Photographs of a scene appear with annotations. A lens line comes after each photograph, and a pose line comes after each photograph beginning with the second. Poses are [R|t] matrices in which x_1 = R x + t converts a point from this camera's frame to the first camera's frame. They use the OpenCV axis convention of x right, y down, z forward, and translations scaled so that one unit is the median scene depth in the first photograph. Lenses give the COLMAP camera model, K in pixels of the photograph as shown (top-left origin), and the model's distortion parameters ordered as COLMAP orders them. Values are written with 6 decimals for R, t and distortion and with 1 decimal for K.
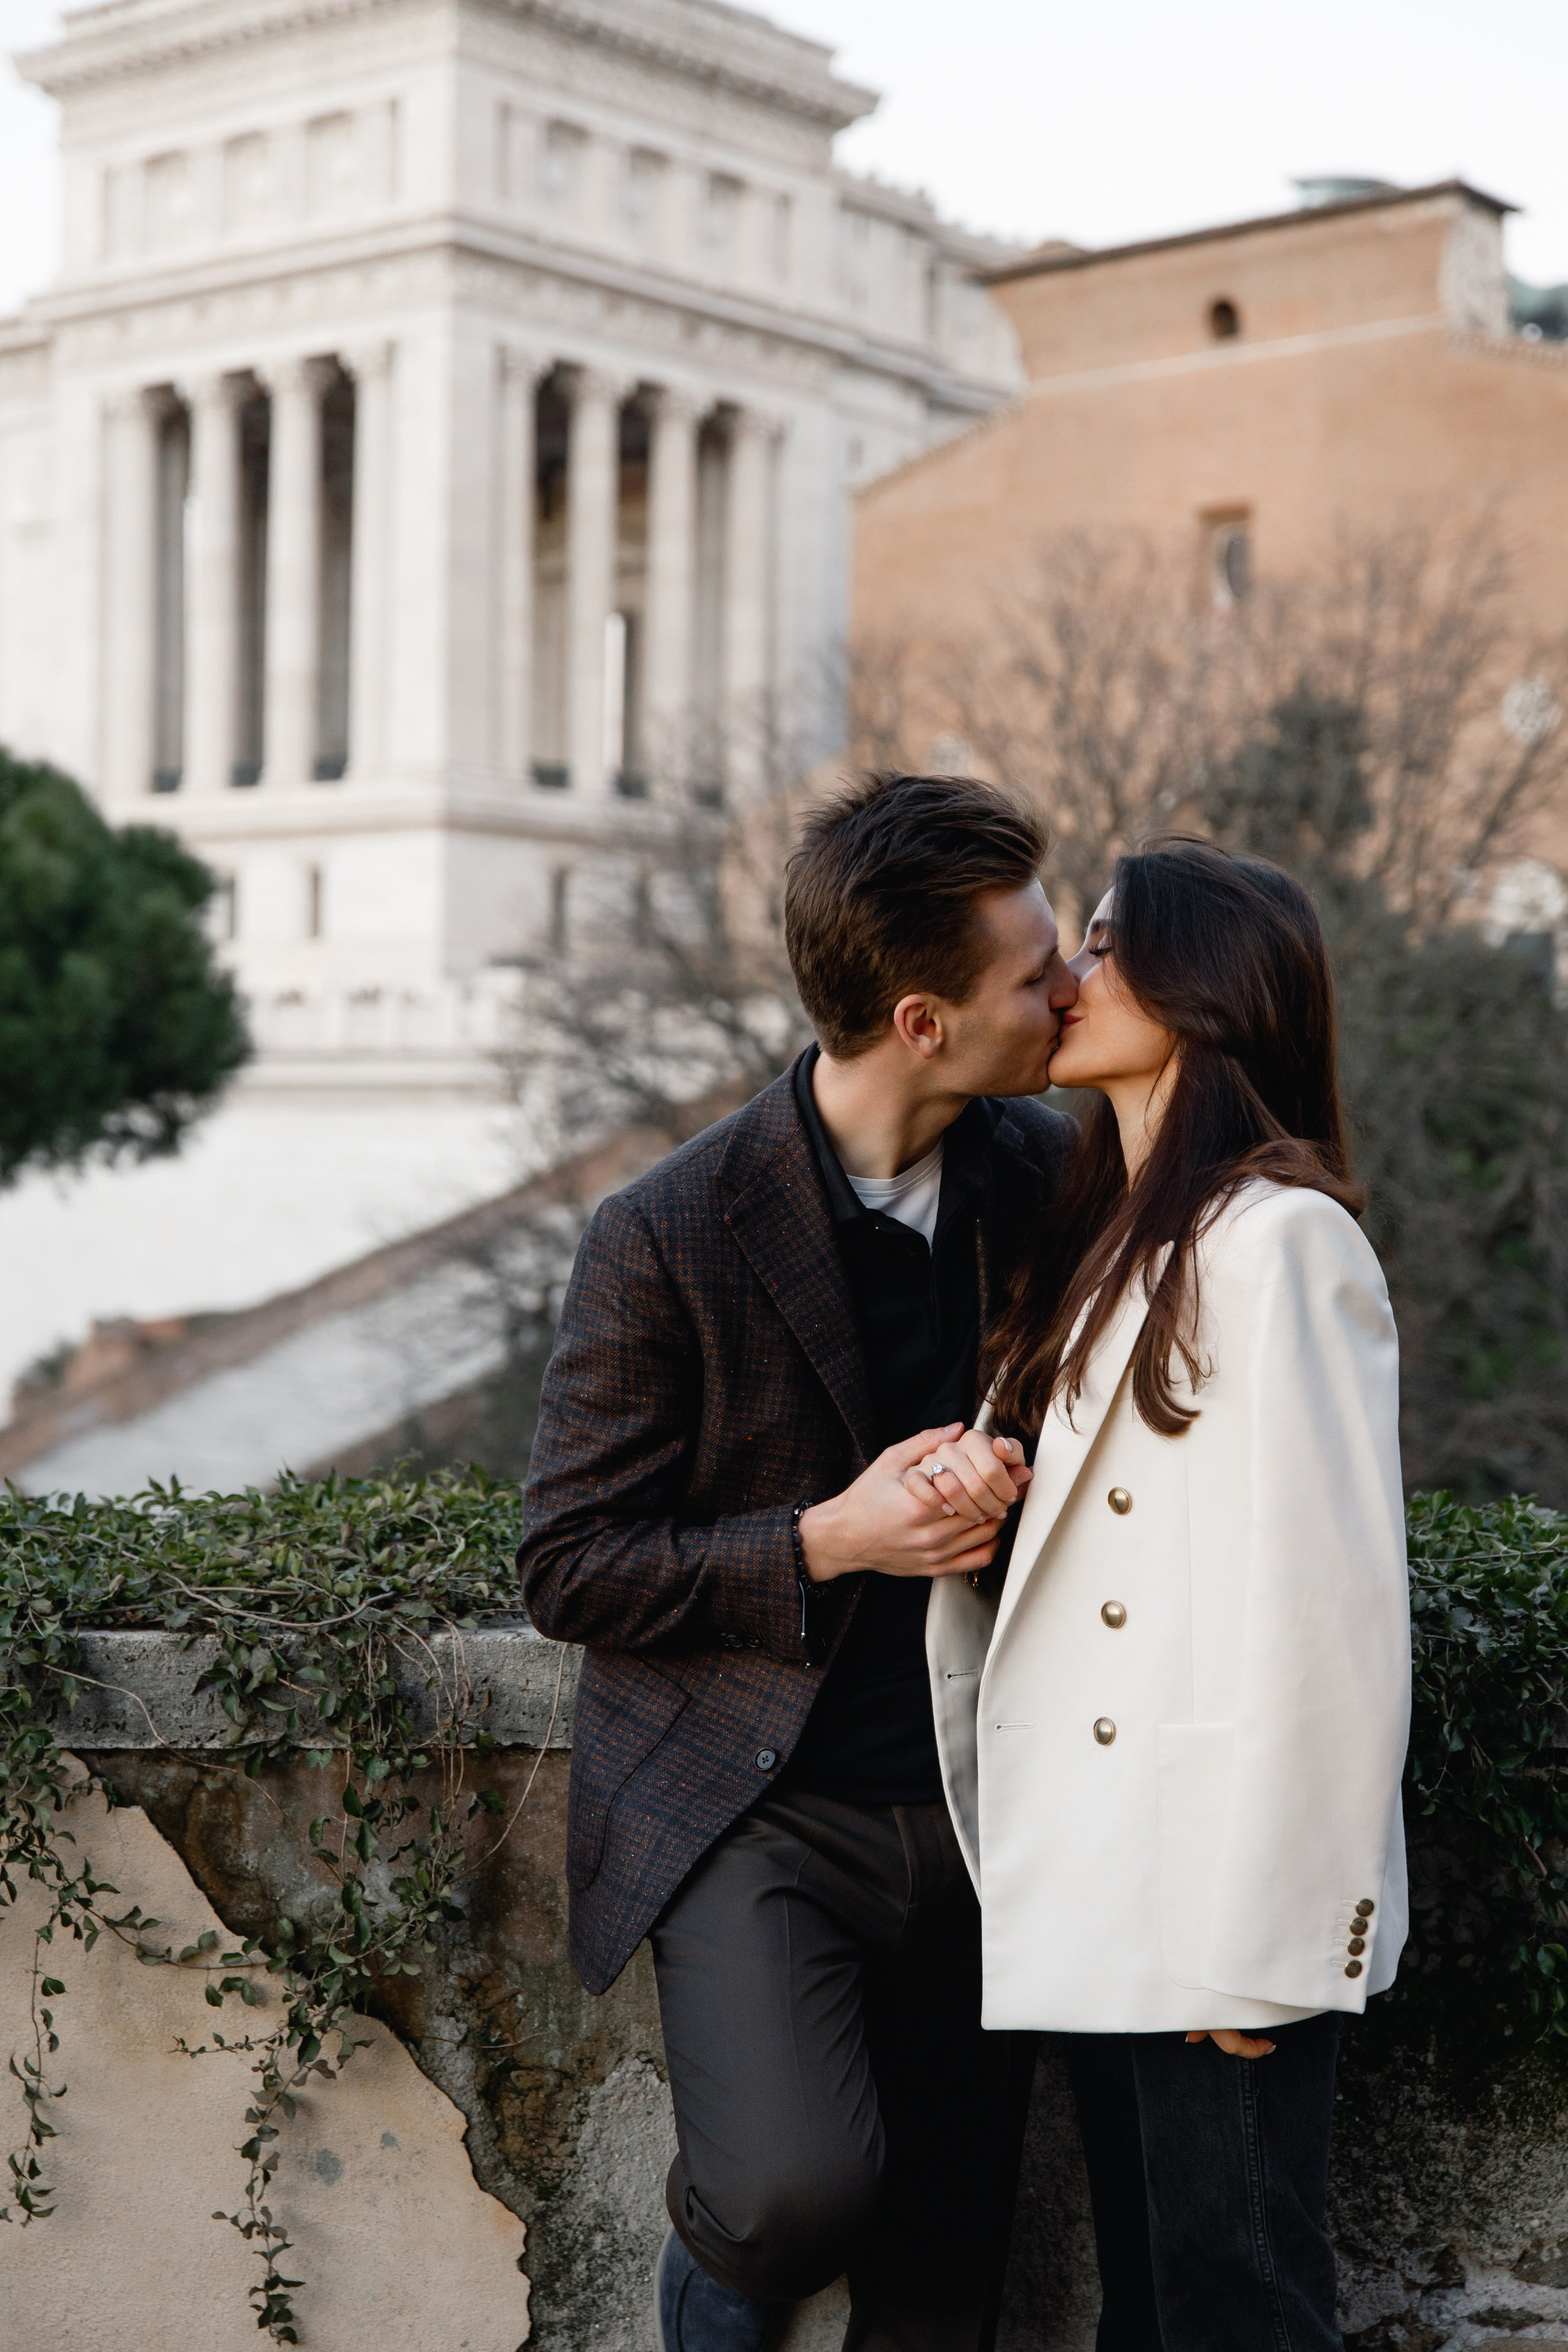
lens RADIAL K [[2859.6, 0, 866.4], [0, 2859.6, 1195.8], [0, 0, 1]] dist [-0.020860, 0.017831]
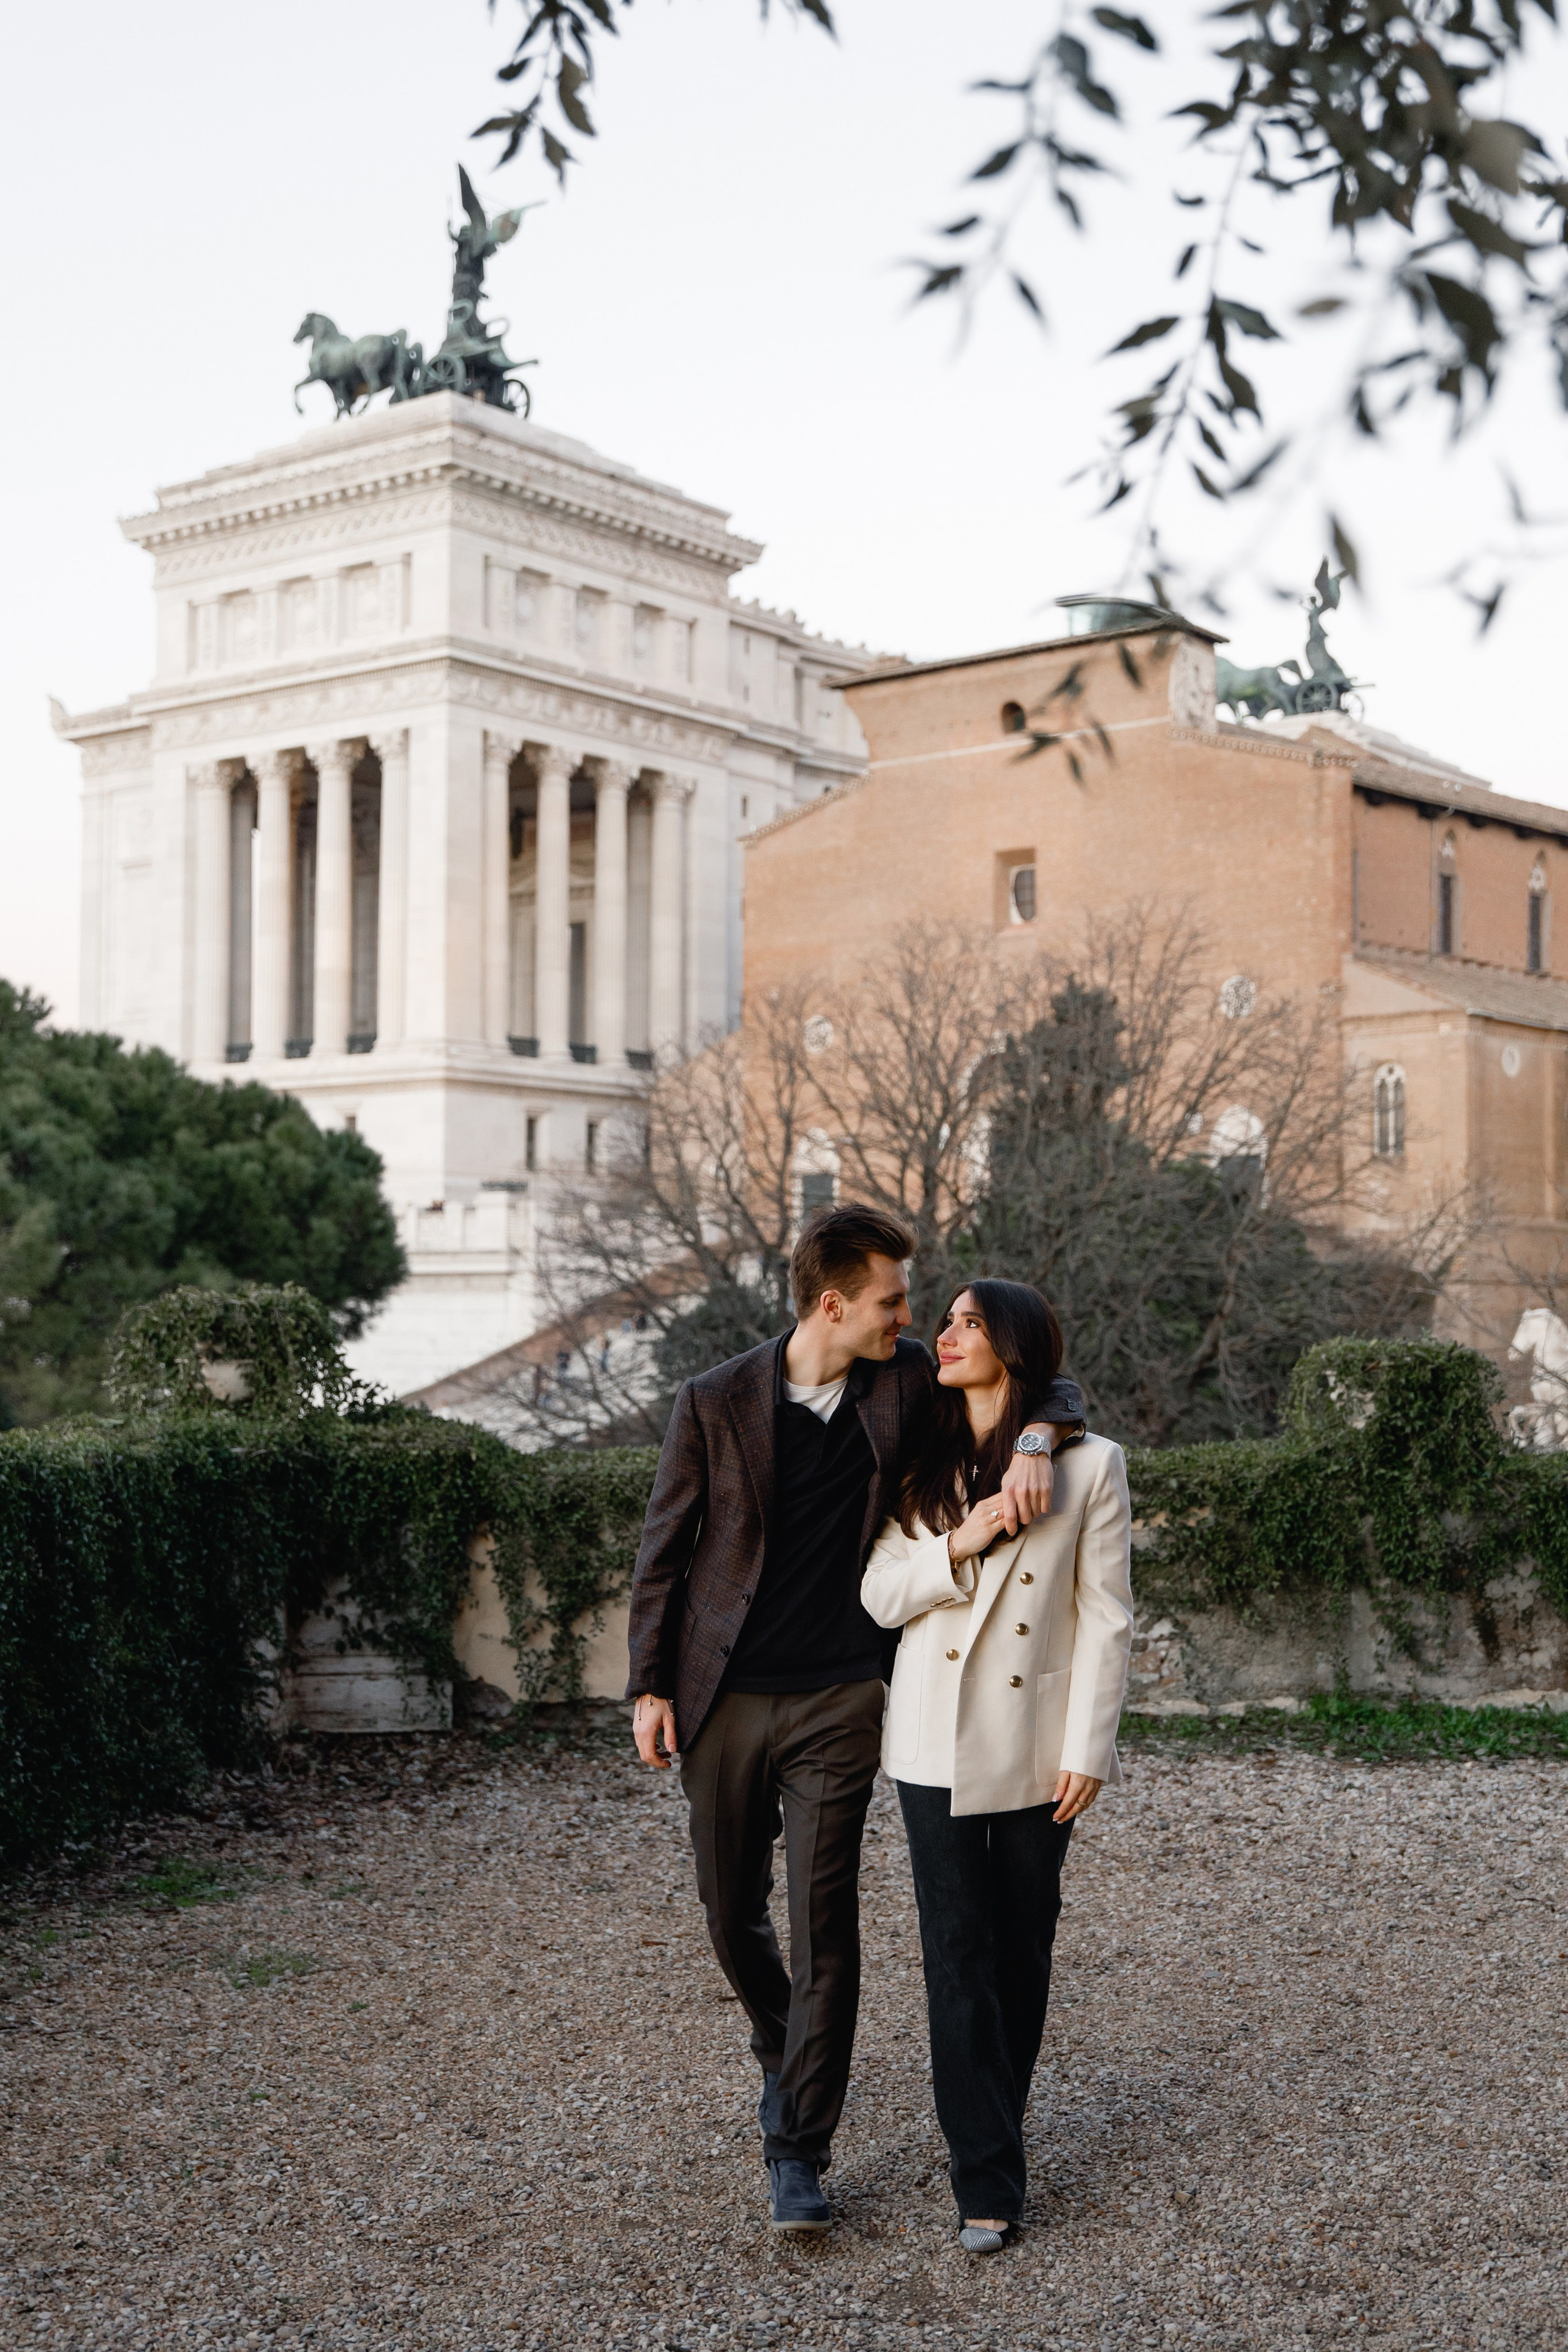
lens RADIAL K [[3049.5, 0, 784.0], [0, 3049.5, 1176.0], [0, 0, 1]] dist [-0.007939, 0.003106]
pose [[0.999083, -0.009607, 0.041719, -0.048385], [0.011841, 0.998491, -0.053628, -0.006518], [-0.041141, 0.054073, 0.997689, -0.445933]]
